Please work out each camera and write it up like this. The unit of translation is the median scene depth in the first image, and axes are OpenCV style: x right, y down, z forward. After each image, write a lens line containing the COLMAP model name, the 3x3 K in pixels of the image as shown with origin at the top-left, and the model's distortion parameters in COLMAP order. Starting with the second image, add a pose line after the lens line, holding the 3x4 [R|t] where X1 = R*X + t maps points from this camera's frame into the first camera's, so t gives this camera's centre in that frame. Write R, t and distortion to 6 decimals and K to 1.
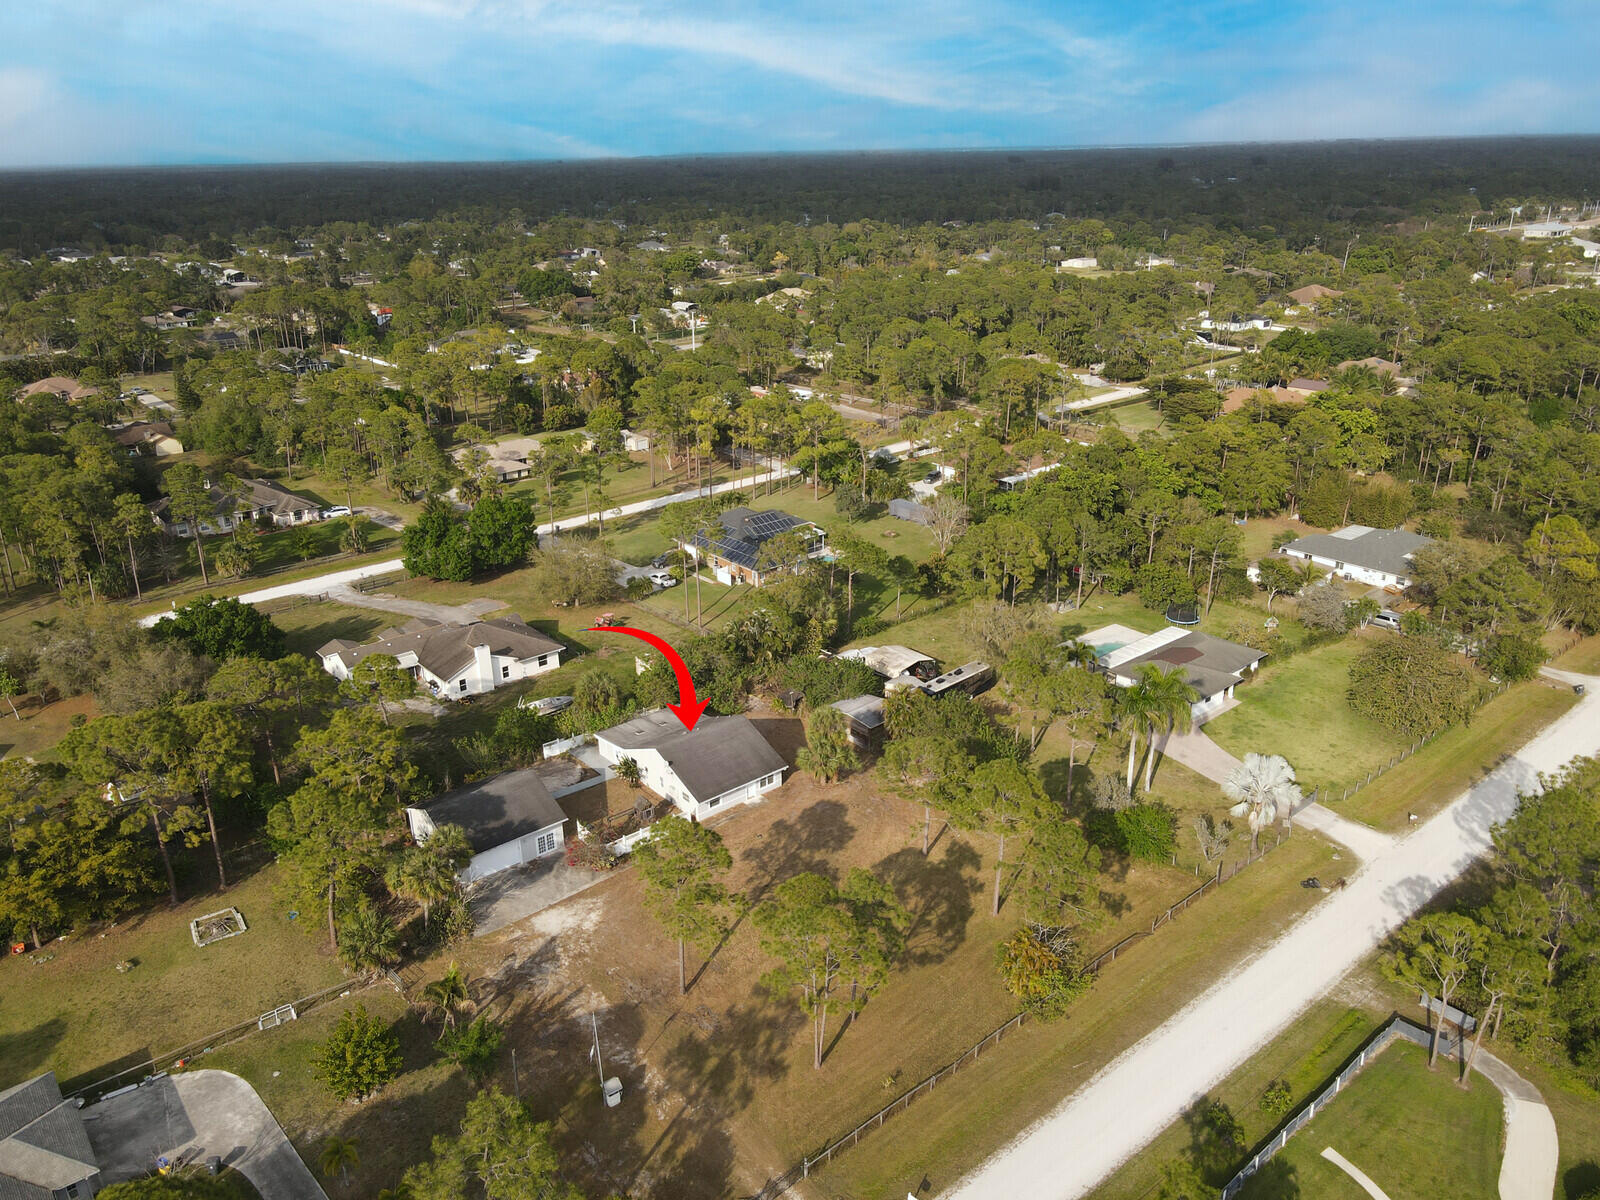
lens RADIAL K [[1185.5, 0, 804.4], [0, 1185.5, 597.5], [0, 0, 1]] dist [-0.000689, 0.059695]
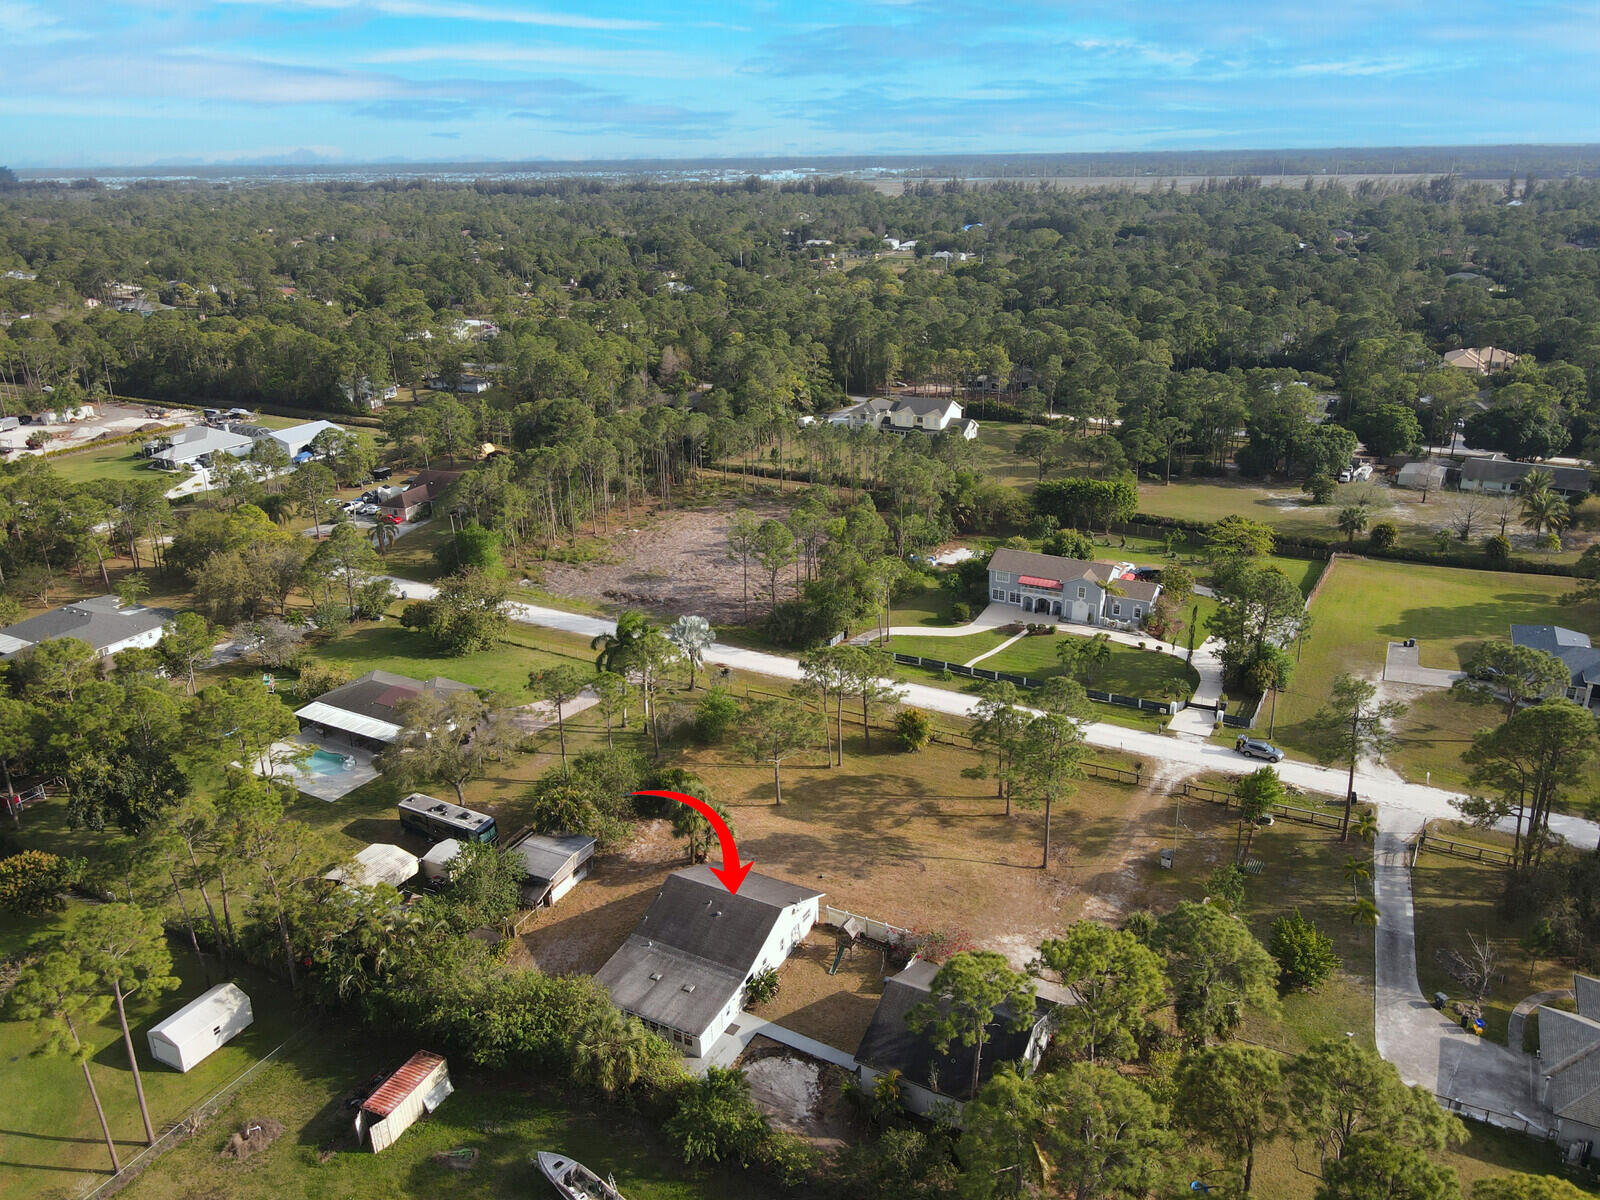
lens RADIAL K [[1185.5, 0, 804.4], [0, 1185.5, 597.5], [0, 0, 1]] dist [-0.000689, 0.059695]
pose [[-0.367949, -0.307211, 0.877630, -0.798698], [0.357953, 0.824308, 0.438618, -0.407932], [-0.858186, 0.475539, -0.193337, 1.074312]]
